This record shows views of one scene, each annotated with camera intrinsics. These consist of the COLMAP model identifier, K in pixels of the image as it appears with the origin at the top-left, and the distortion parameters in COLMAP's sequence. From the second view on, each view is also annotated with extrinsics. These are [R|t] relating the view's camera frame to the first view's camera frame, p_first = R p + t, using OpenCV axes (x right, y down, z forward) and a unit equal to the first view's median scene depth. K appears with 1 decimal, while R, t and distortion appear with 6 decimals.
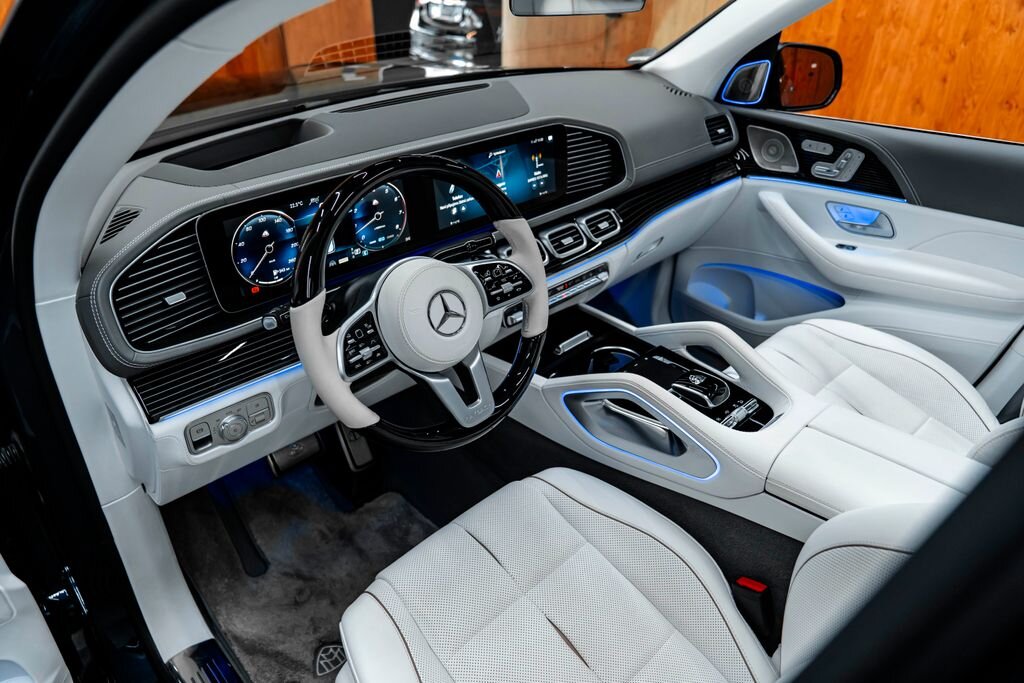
lens RADIAL K [[703.2, 0, 501.2], [0, 703.2, 341.2], [0, 0, 1]] dist [-0.009181, -0.004351]
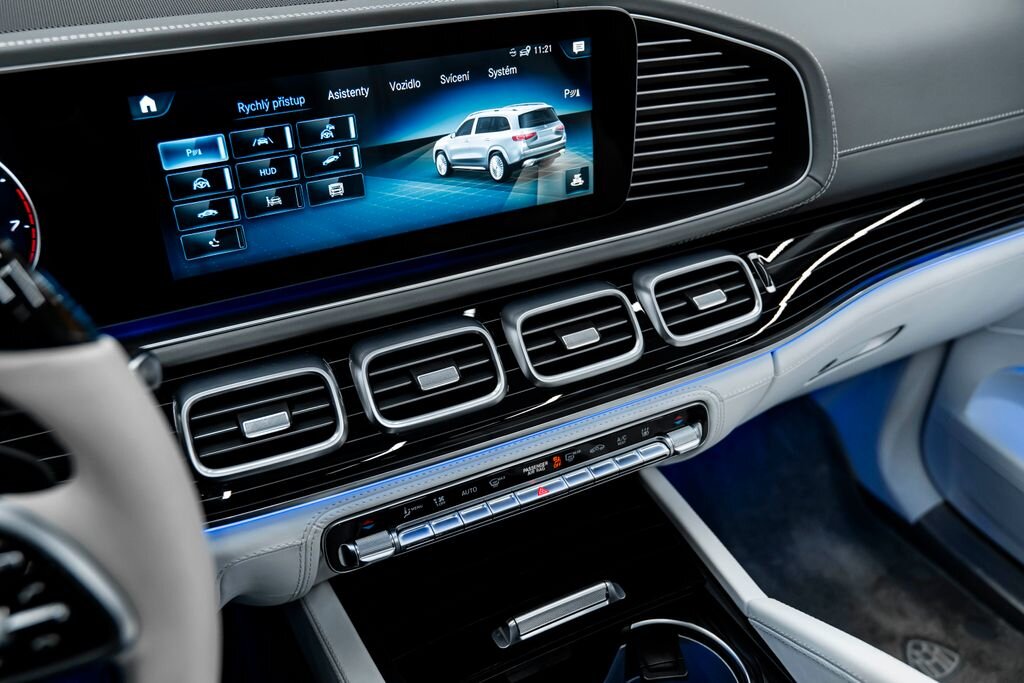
lens RADIAL K [[827.7, 0, 510.3], [0, 827.7, 358.7], [0, 0, 1]] dist [0.008566, 0.006672]
pose [[0.953161, 0.152860, -0.260994, 0.163490], [-0.141361, 0.987990, 0.062395, -0.146265], [0.267397, -0.022578, 0.963322, 0.552587]]
